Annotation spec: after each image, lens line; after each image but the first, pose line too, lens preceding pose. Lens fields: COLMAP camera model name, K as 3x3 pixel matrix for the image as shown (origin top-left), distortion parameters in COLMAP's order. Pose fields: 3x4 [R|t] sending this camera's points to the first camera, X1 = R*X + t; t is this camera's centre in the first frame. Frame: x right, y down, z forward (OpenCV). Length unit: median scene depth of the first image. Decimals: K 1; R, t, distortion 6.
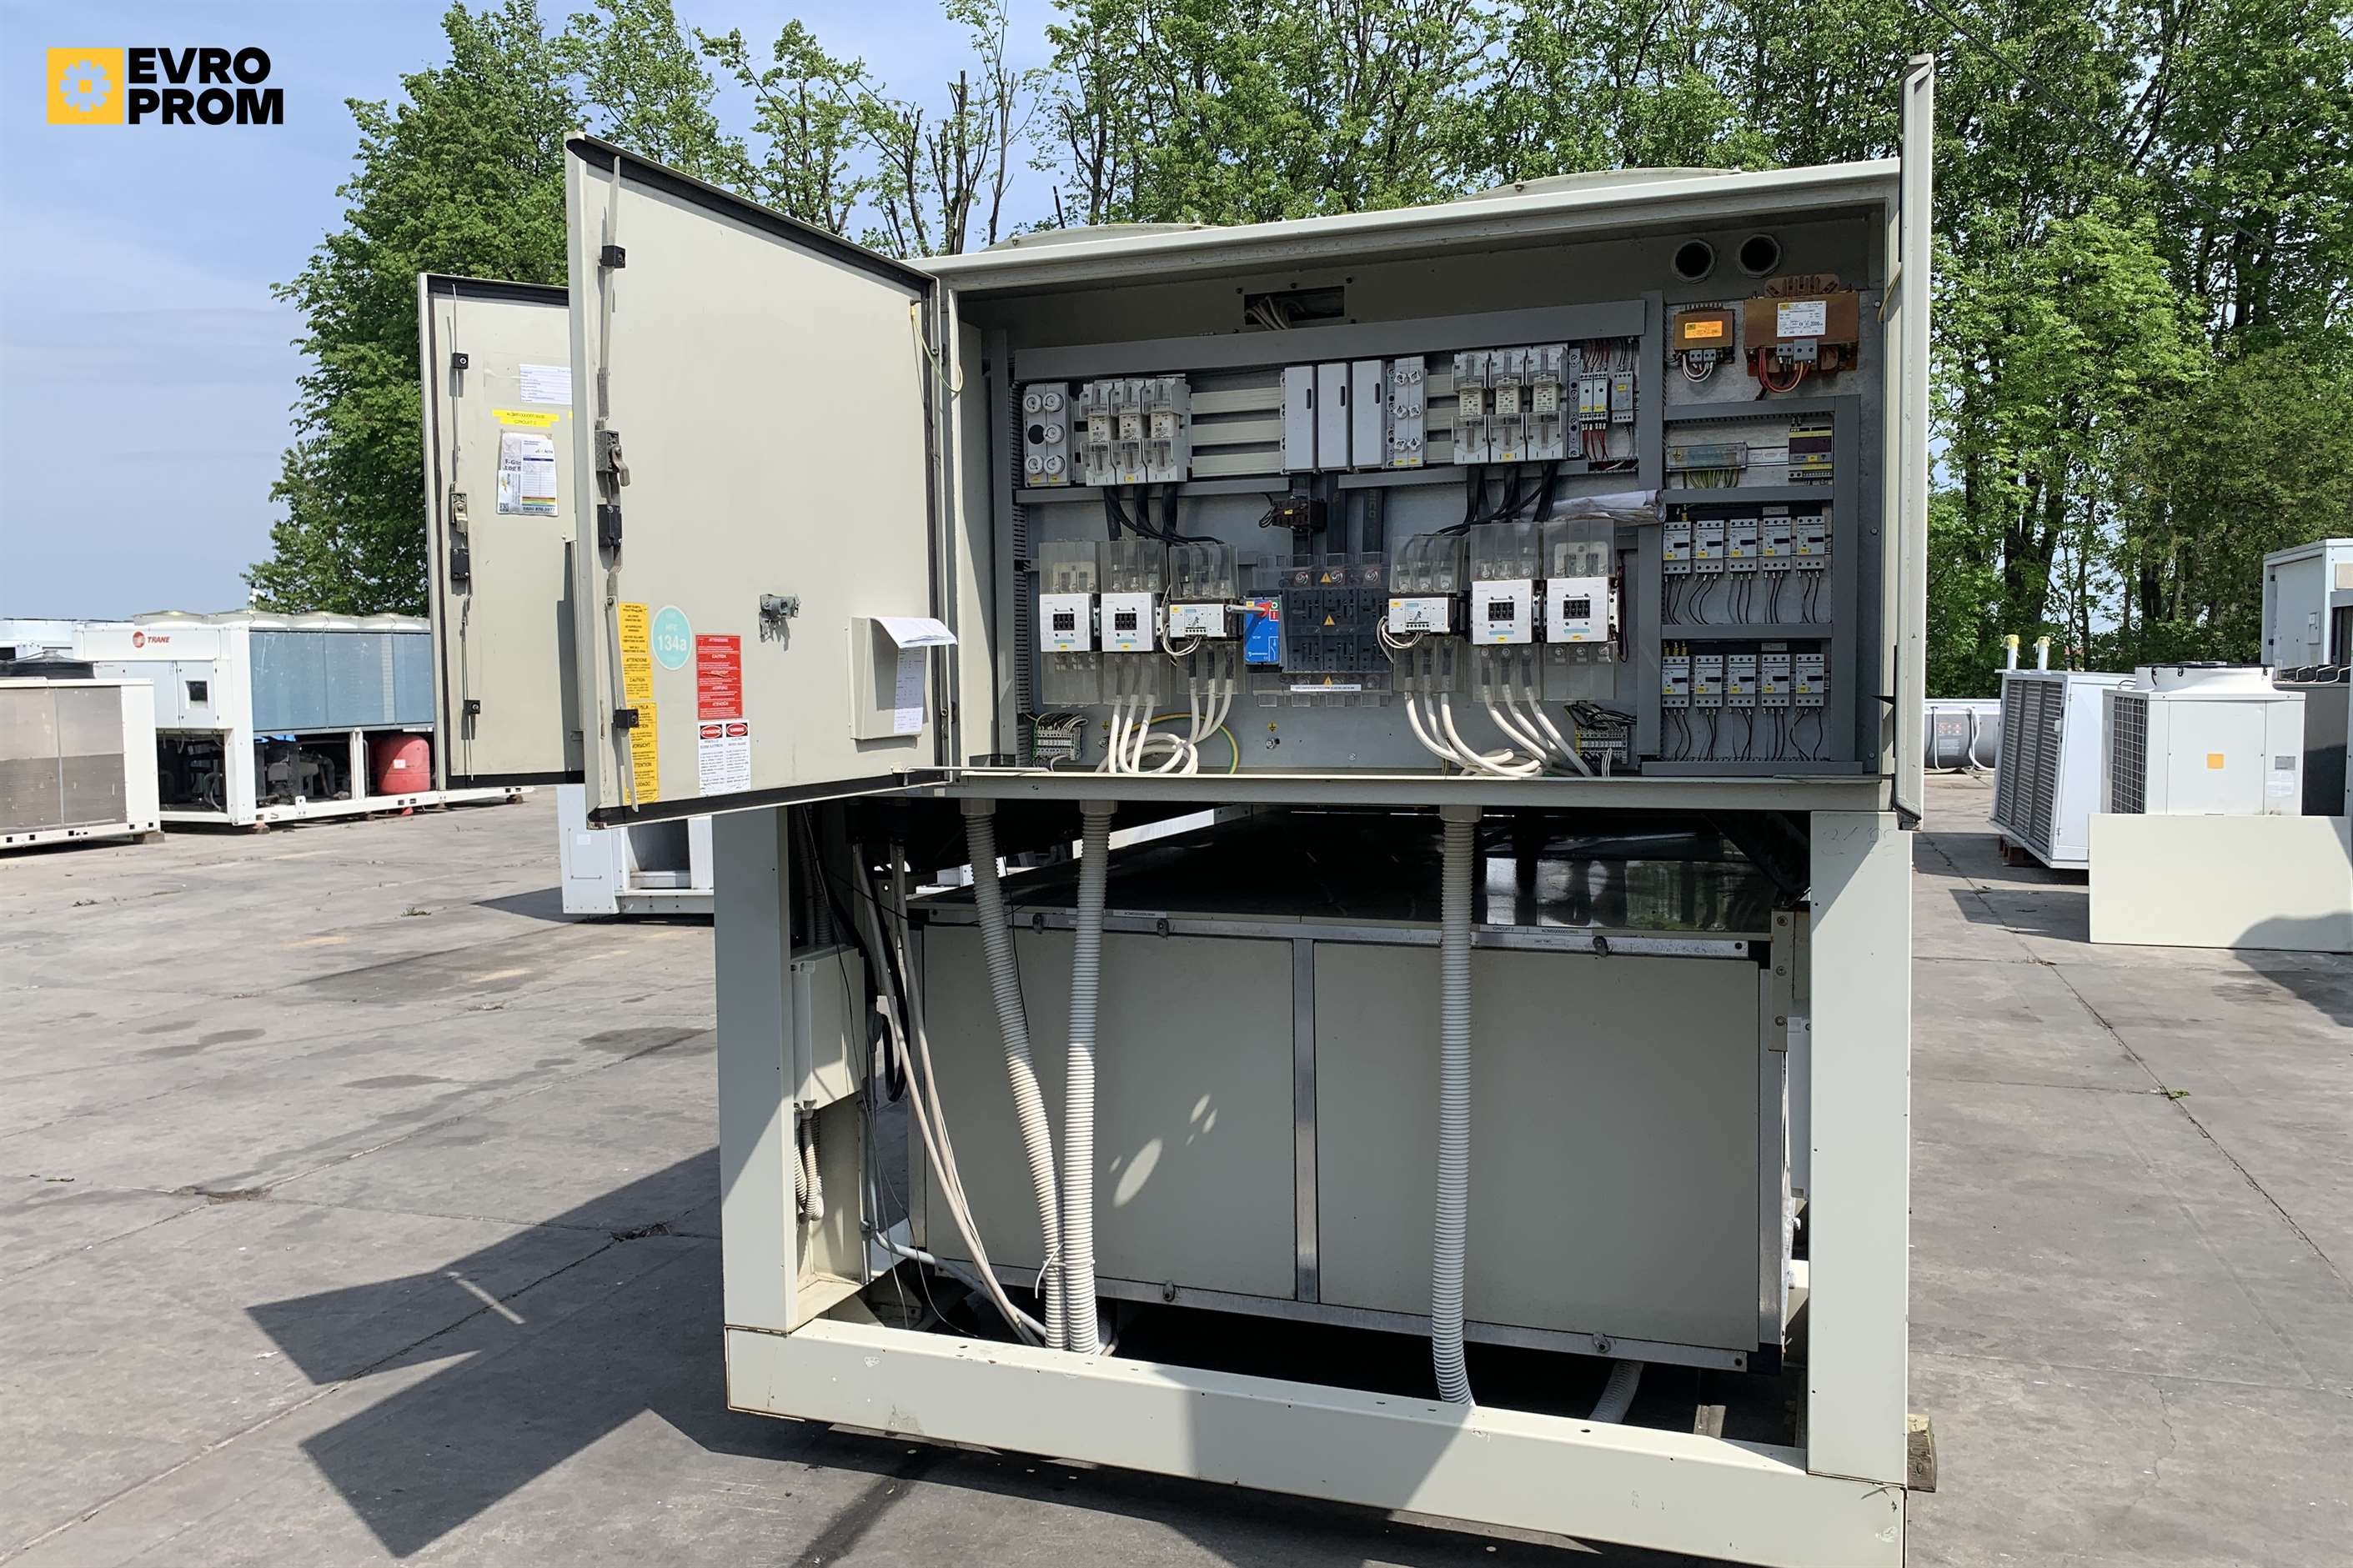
lens RADIAL K [[1804.5, 0, 1162.5], [0, 1804.5, 776.7], [0, 0, 1]] dist [0.005875, -0.001267]
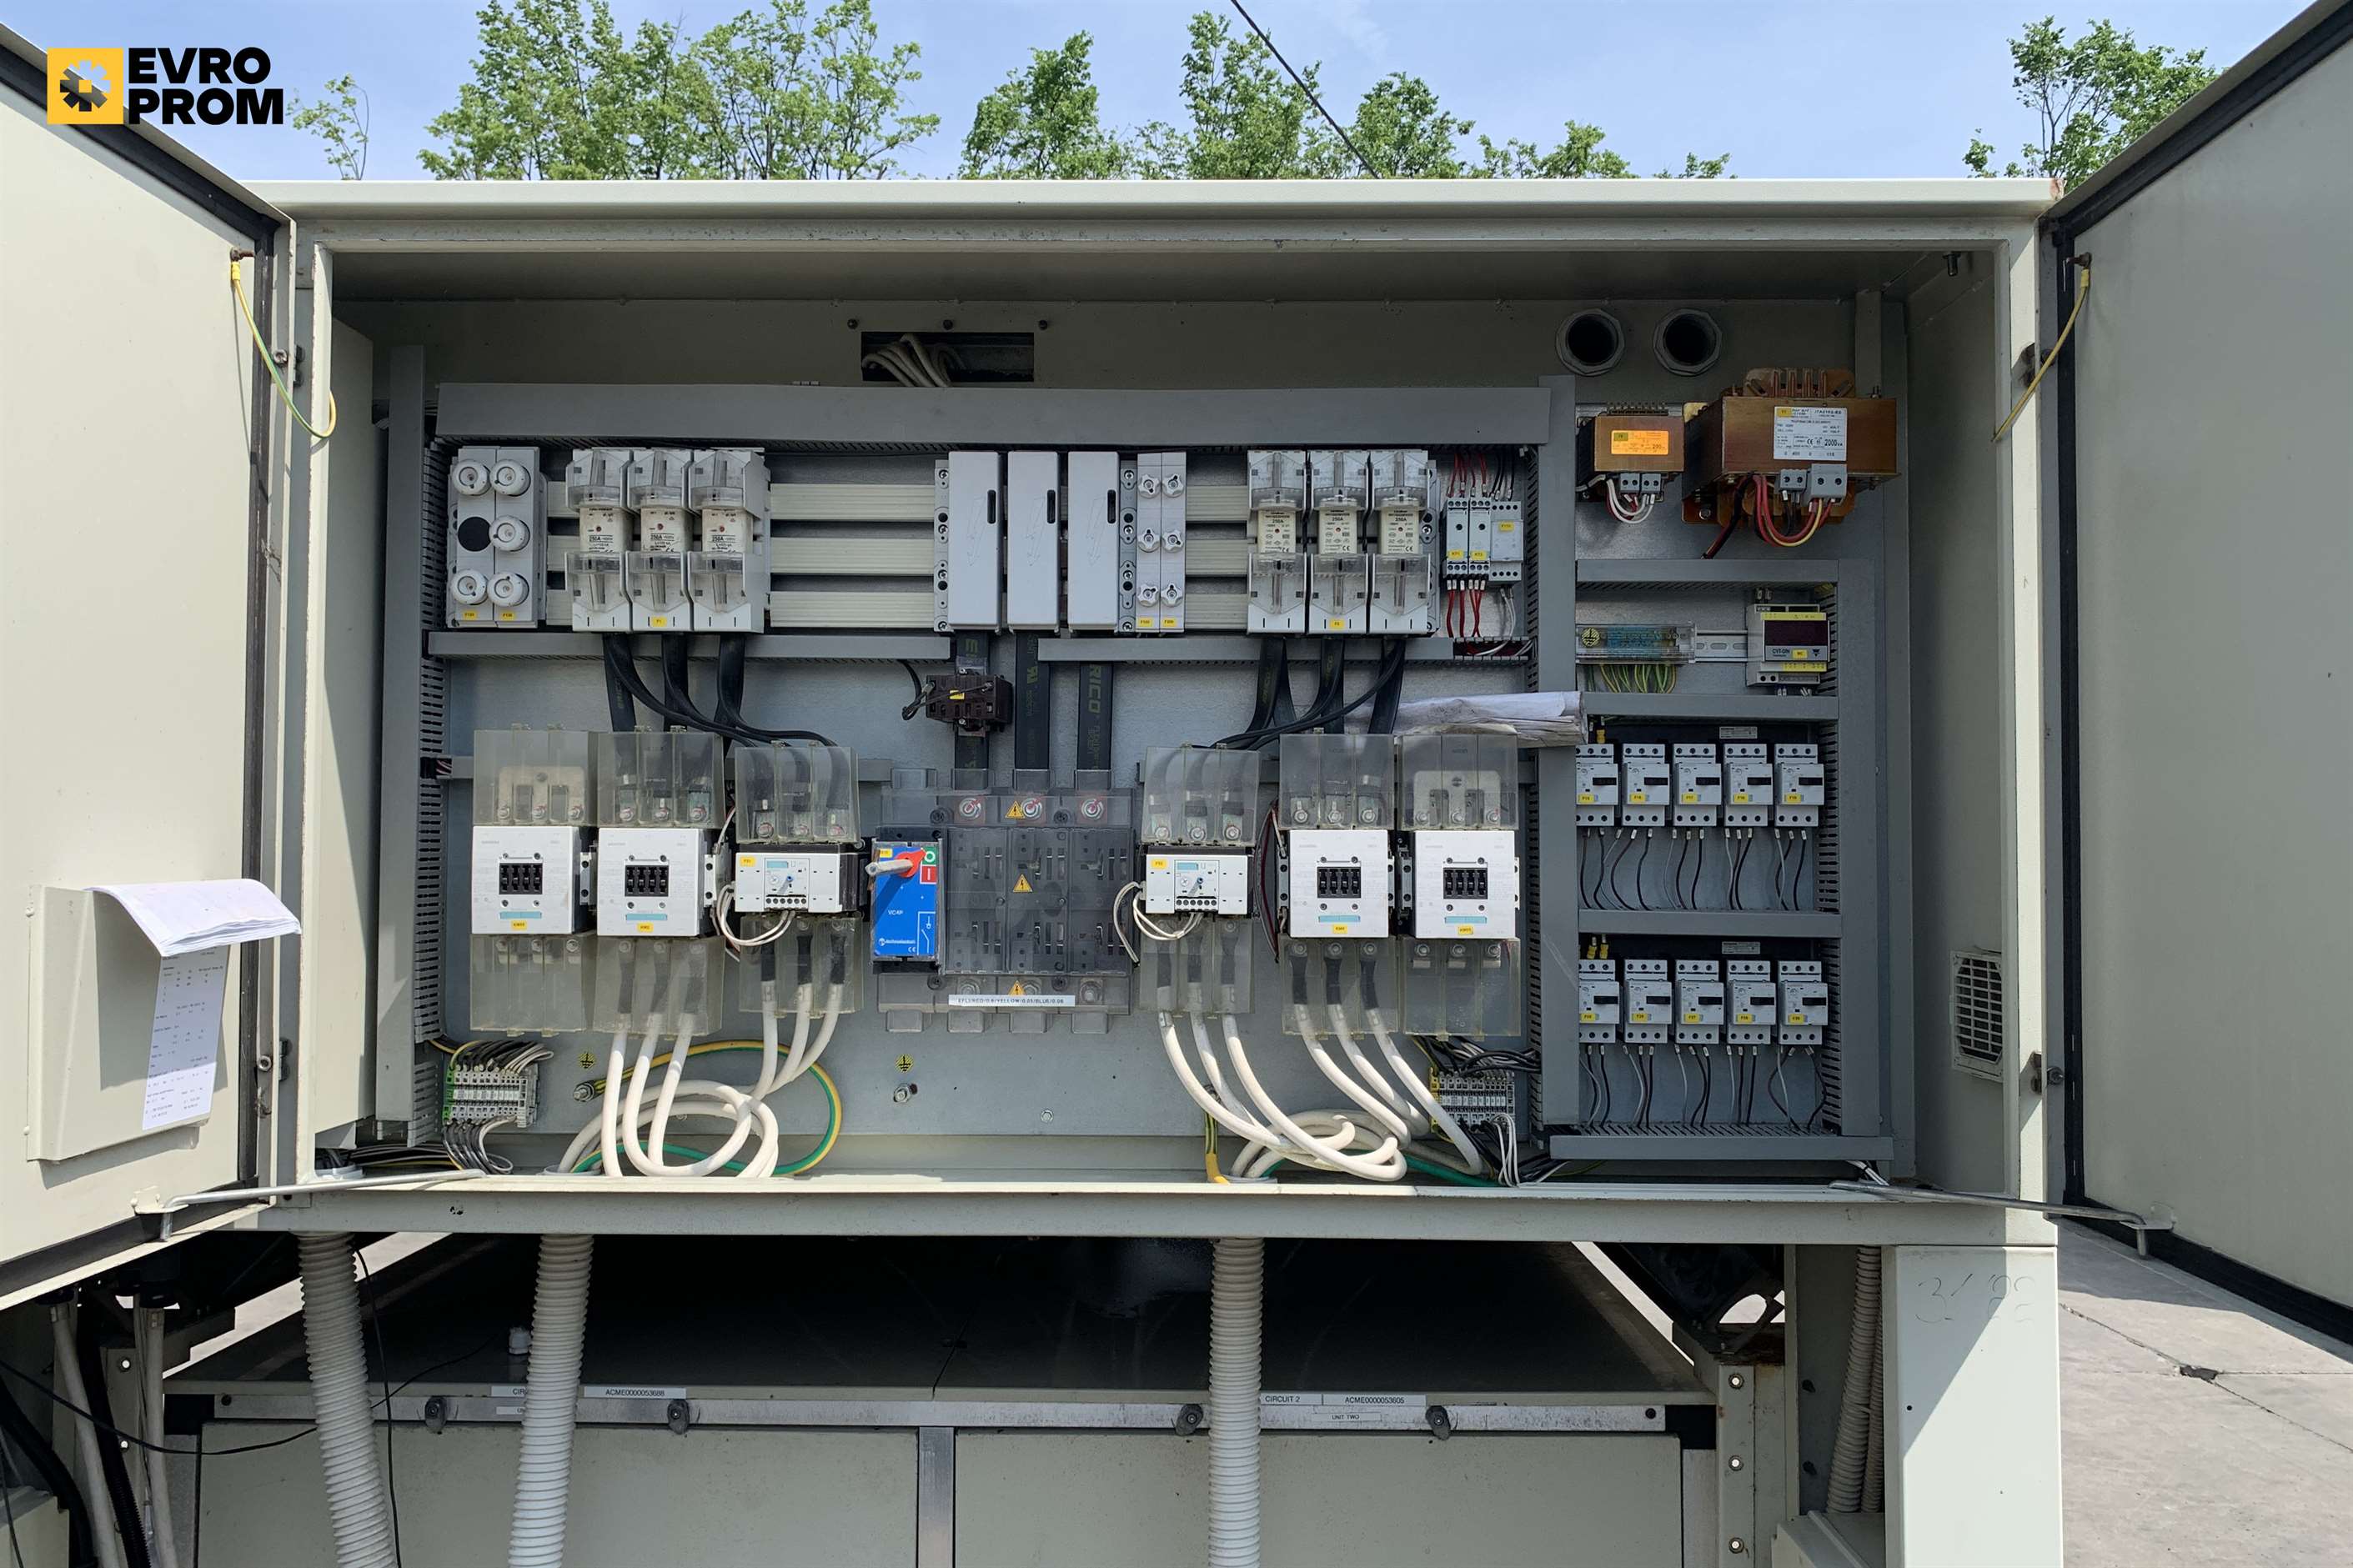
lens RADIAL K [[1792.9, 0, 1198.3], [0, 1792.9, 768.5], [0, 0, 1]] dist [0.059582, -0.119611]
pose [[0.936081, 0.035255, 0.350013, -0.057284], [0.001144, 0.994655, -0.103247, -0.064590], [-0.351782, 0.097048, 0.931038, 0.442095]]
